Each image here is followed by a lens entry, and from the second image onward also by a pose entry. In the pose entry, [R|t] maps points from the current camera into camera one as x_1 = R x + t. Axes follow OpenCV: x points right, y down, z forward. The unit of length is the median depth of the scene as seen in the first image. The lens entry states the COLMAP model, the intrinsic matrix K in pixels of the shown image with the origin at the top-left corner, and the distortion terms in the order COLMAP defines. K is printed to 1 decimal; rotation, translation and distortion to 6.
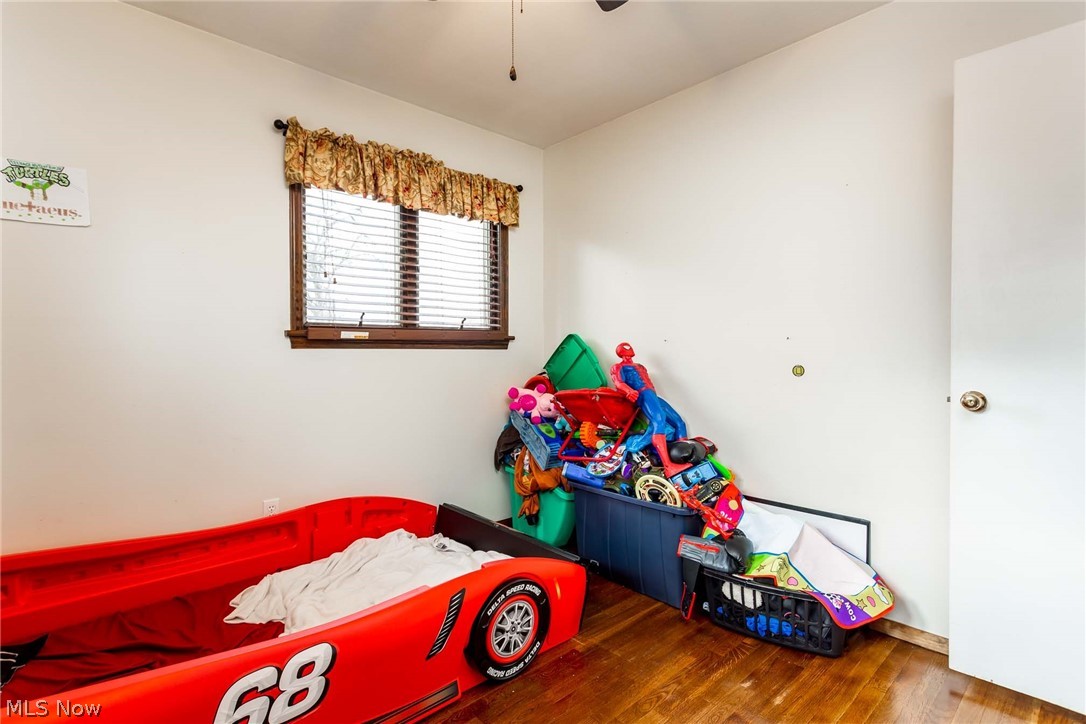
lens RADIAL K [[522.0, 0, 543.0], [0, 522.0, 362.0], [0, 0, 1]] dist [-0.001313, -0.000228]
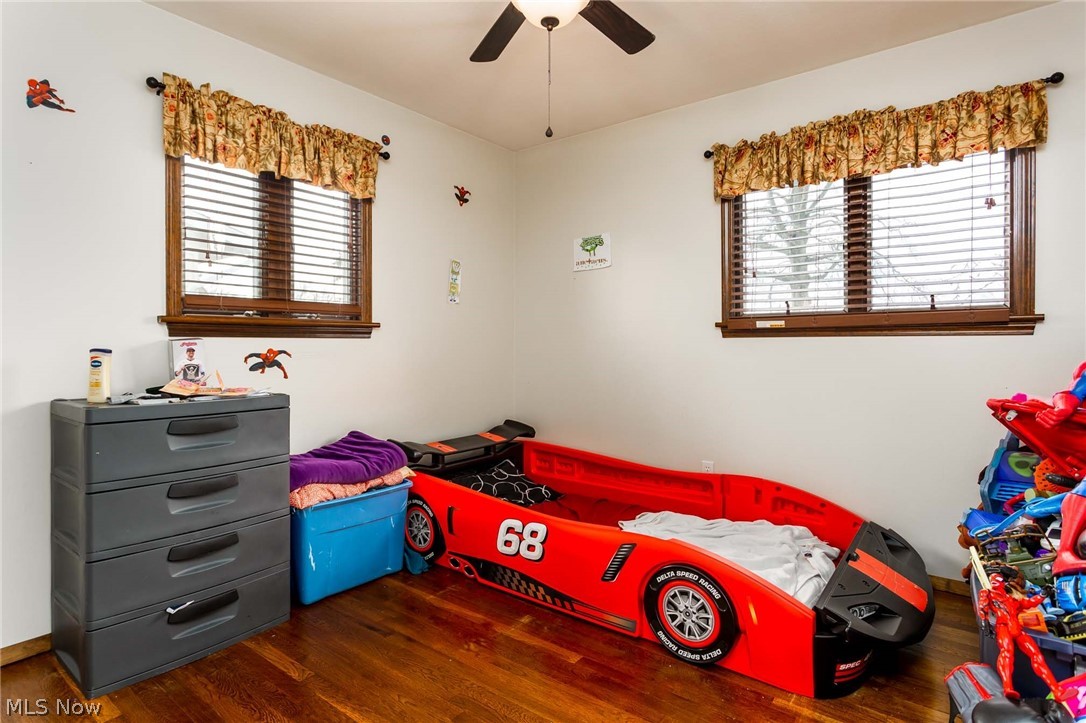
lens RADIAL K [[552.6, 0, 541.4], [0, 552.6, 348.9], [0, 0, 1]] dist [-0.002312, 0.000170]
pose [[0.185122, 0.011687, -0.982646, 0.725501], [-0.013850, 0.999861, 0.009282, -0.007040], [0.982618, 0.011892, 0.185258, 0.398599]]
